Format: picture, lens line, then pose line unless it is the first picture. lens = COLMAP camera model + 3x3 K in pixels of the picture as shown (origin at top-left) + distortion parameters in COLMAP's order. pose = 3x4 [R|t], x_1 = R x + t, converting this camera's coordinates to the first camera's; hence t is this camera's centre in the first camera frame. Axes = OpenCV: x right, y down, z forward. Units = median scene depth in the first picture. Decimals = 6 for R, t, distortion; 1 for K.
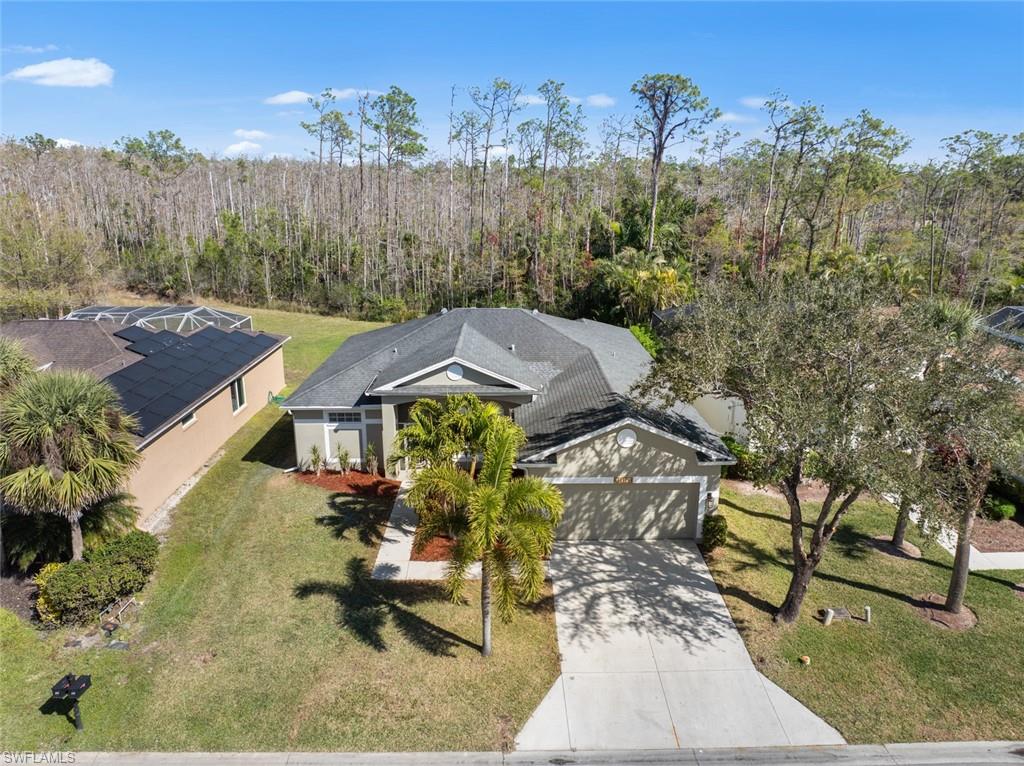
lens RADIAL K [[711.9, 0, 512.0], [0, 711.9, 383.0], [0, 0, 1]] dist [-0.037199, -0.003772]
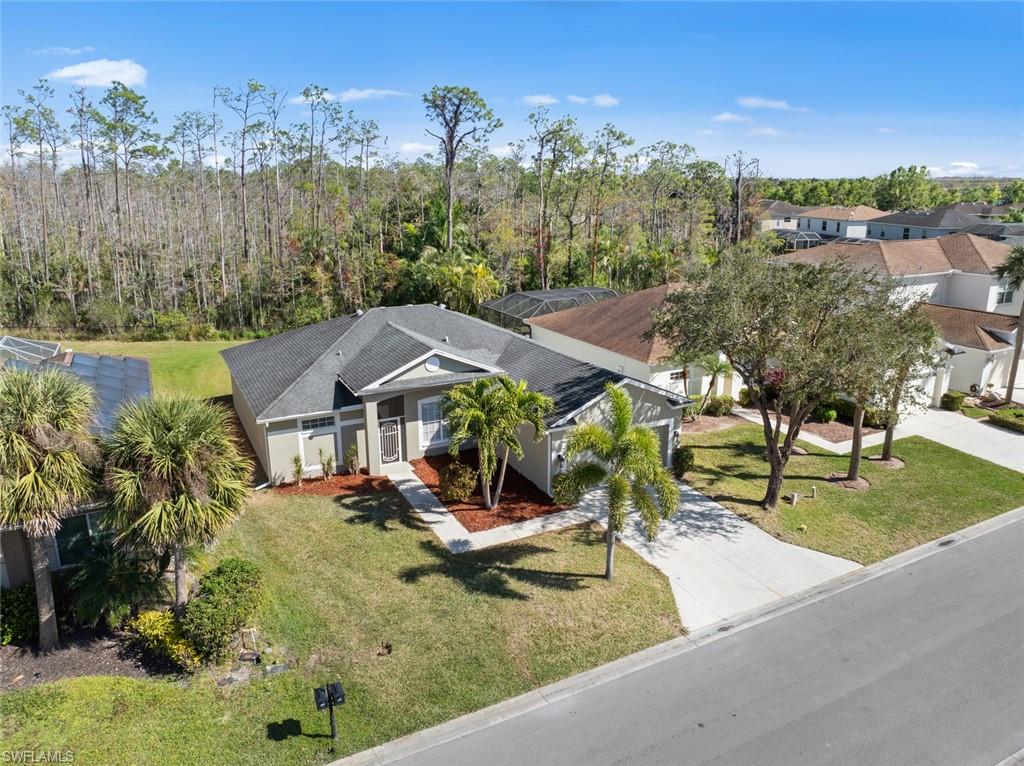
lens RADIAL K [[705.6, 0, 512.0], [0, 705.6, 383.0], [0, 0, 1]] dist [0.028626, -0.167942]
pose [[0.893000, -0.122970, 0.432930, -0.518139], [0.124012, 0.991941, 0.025953, 0.000644], [-0.432633, 0.030512, 0.901054, -0.016448]]
